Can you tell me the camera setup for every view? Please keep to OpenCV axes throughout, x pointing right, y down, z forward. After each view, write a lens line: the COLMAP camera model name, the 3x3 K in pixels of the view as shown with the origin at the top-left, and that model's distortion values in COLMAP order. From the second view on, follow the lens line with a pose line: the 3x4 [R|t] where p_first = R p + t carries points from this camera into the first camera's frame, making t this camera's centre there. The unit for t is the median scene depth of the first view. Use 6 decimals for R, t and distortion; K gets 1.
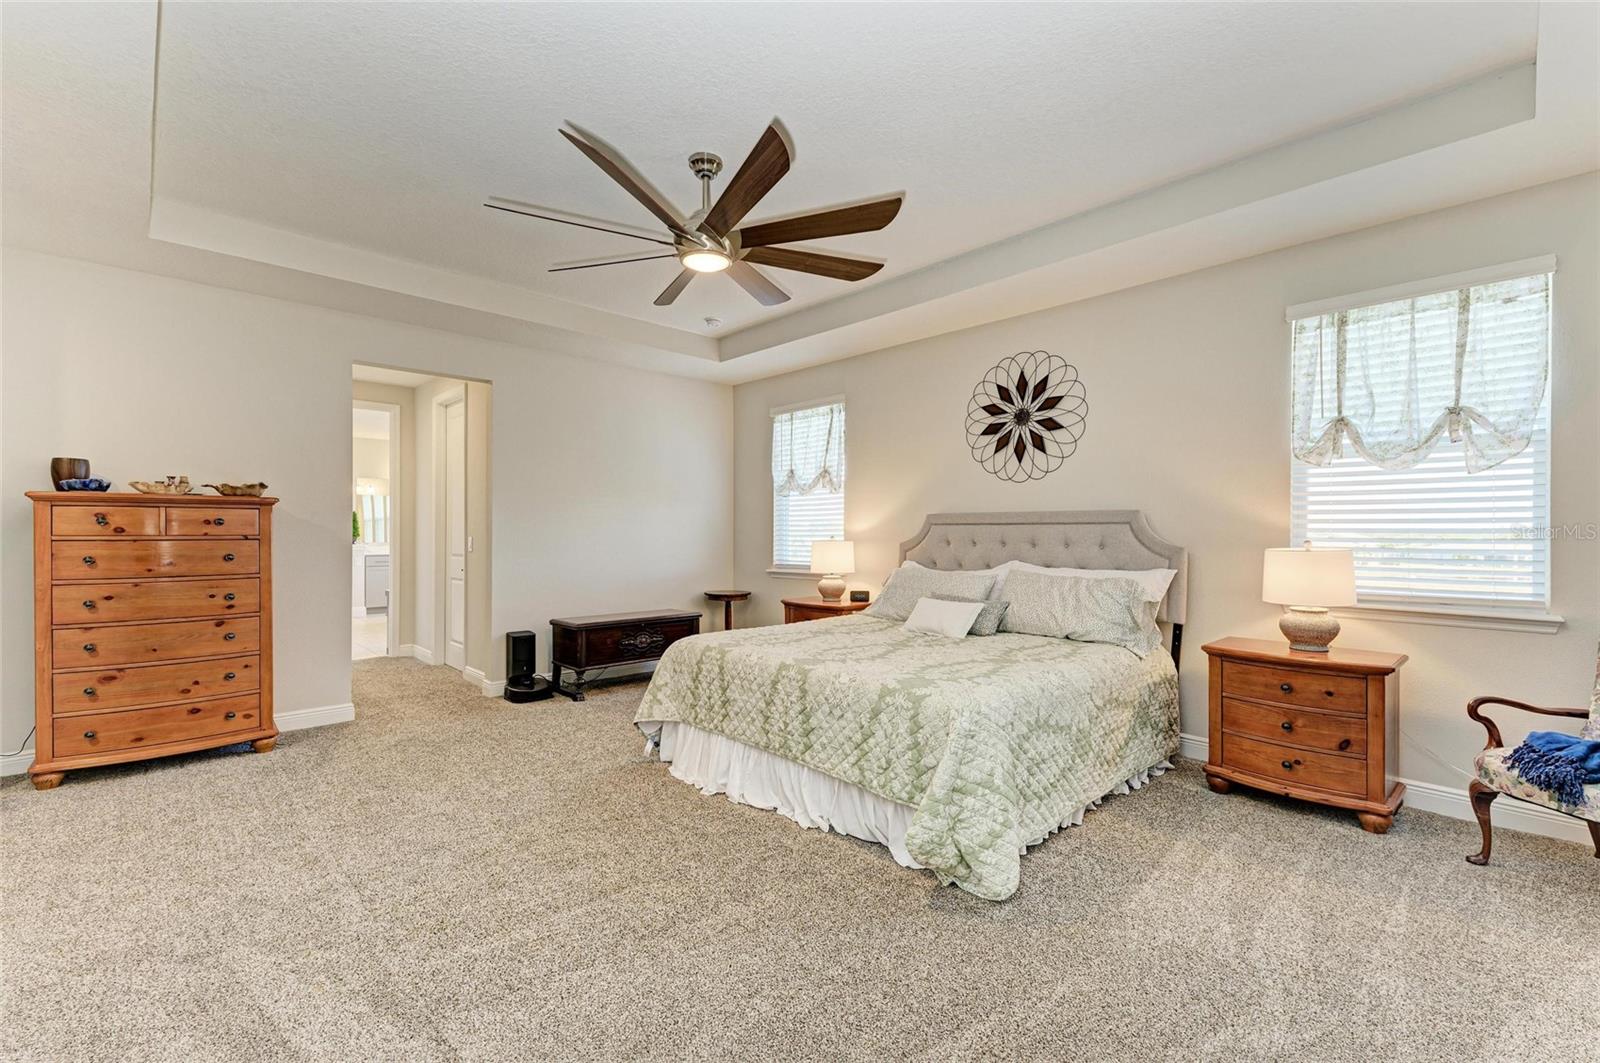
lens RADIAL K [[708.4, 0, 800.0], [0, 708.4, 531.5], [0, 0, 1]] dist [0.017550, -0.000109]
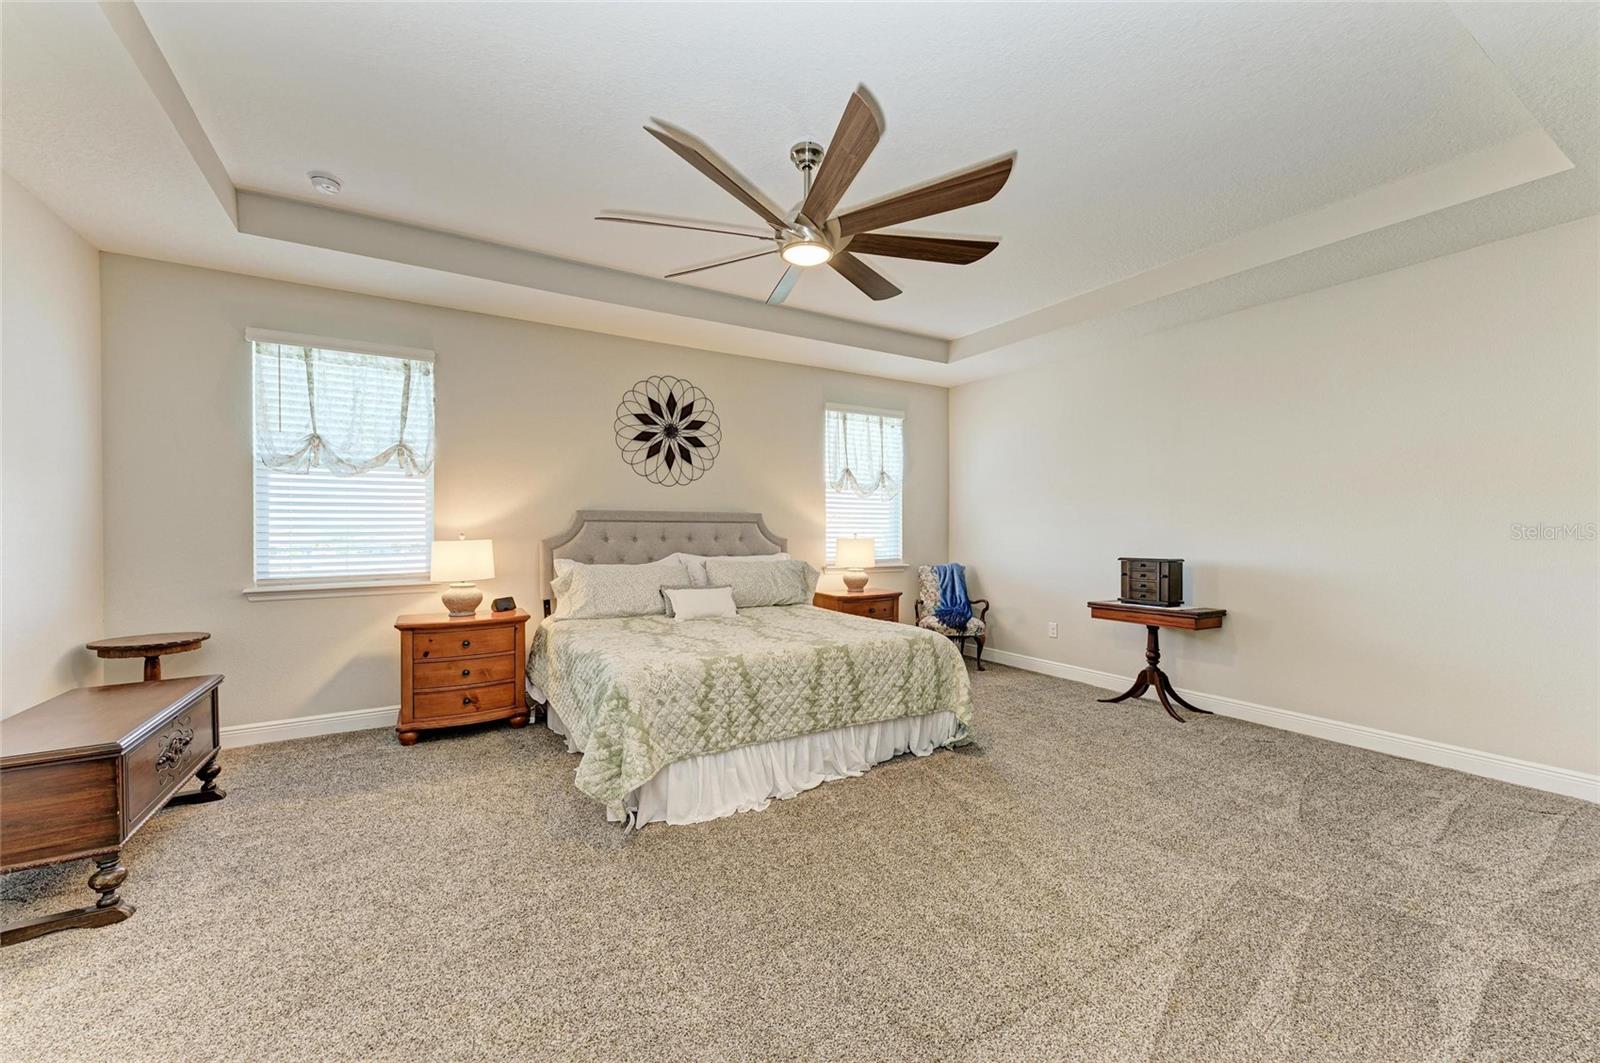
lens RADIAL K [[626.7, 0, 826.6], [0, 626.7, 534.5], [0, 0, 1]] dist [0.011549, 0.000127]
pose [[0.189740, -0.009610, 0.981787, -0.841399], [-0.000835, 0.999950, 0.009950, 0.000187], [-0.981834, -0.002708, 0.189722, 0.693862]]
